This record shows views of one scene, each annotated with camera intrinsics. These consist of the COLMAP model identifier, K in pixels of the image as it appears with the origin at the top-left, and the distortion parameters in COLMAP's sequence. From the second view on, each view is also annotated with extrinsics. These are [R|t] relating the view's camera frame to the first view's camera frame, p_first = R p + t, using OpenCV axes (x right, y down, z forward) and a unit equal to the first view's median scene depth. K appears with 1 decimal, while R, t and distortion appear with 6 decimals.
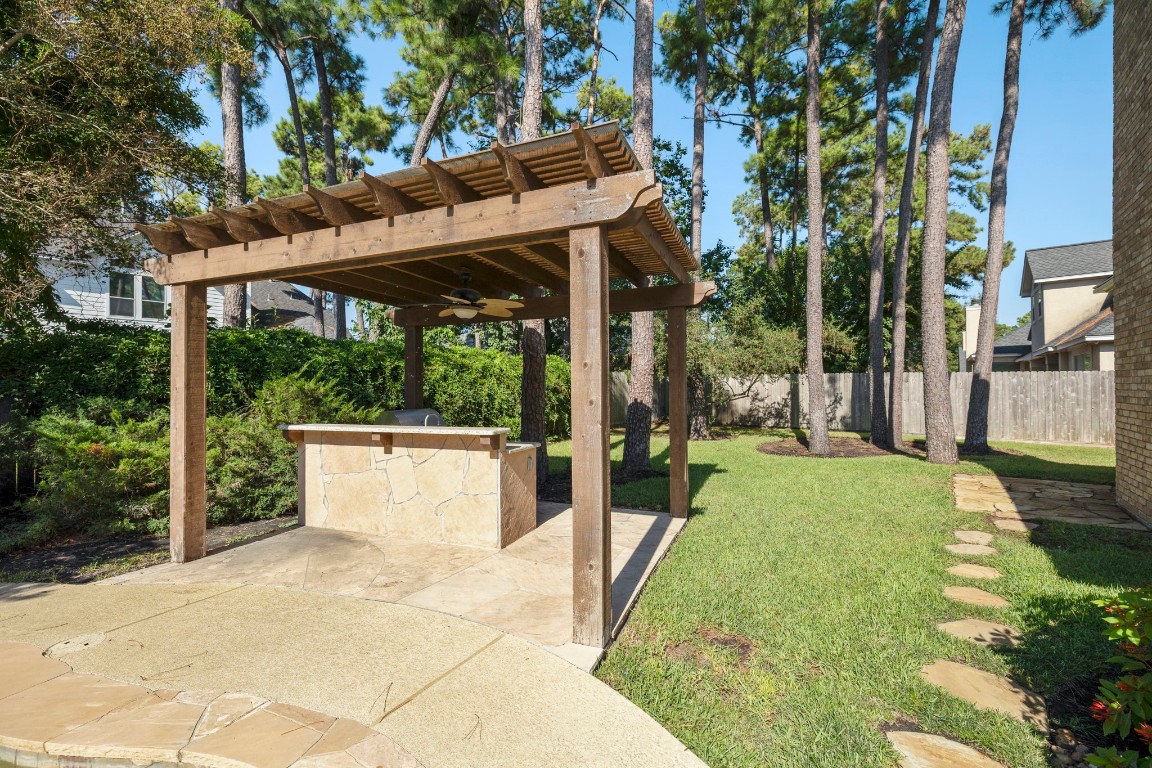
lens RADIAL K [[495.7, 0, 579.3], [0, 495.7, 389.0], [0, 0, 1]] dist [0.001603, -0.000437]
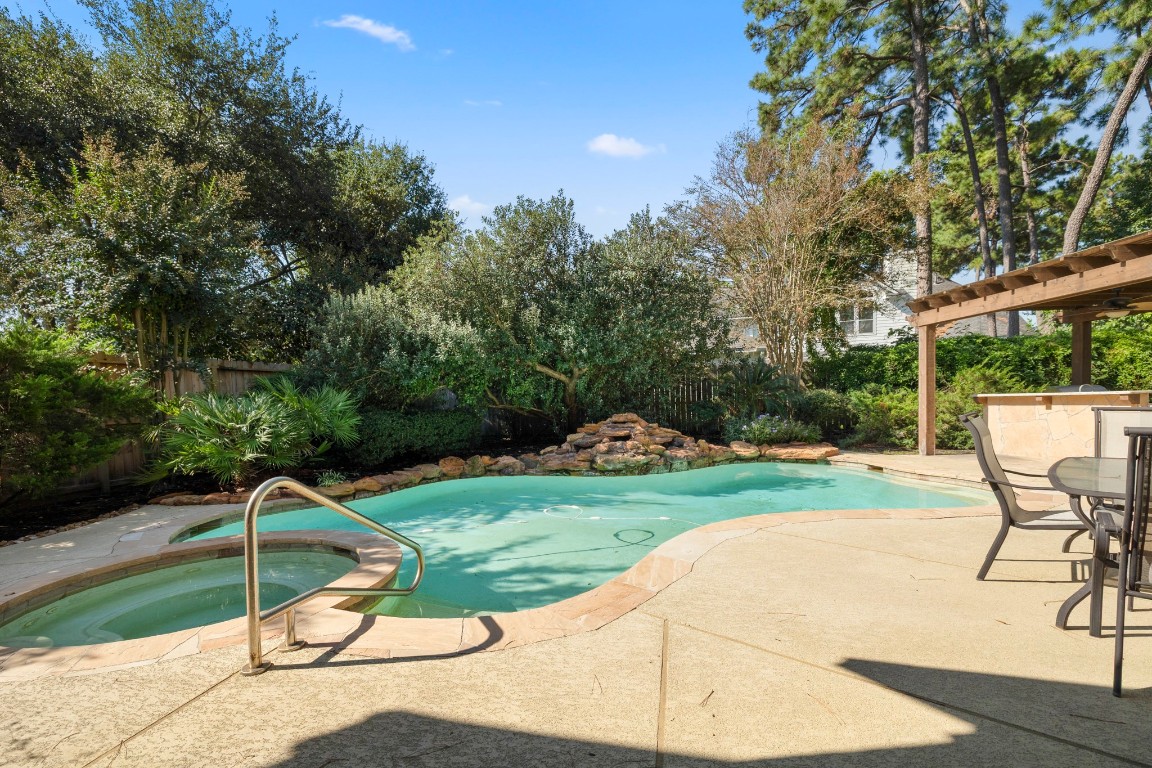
lens RADIAL K [[496.8, 0, 575.5], [0, 496.8, 417.5], [0, 0, 1]] dist [0.000887, -0.000157]
pose [[0.391138, 0.026572, -0.919948, 0.402067], [0.028568, 0.998751, 0.040994, 0.035861], [0.919889, -0.042315, 0.389890, -0.841680]]
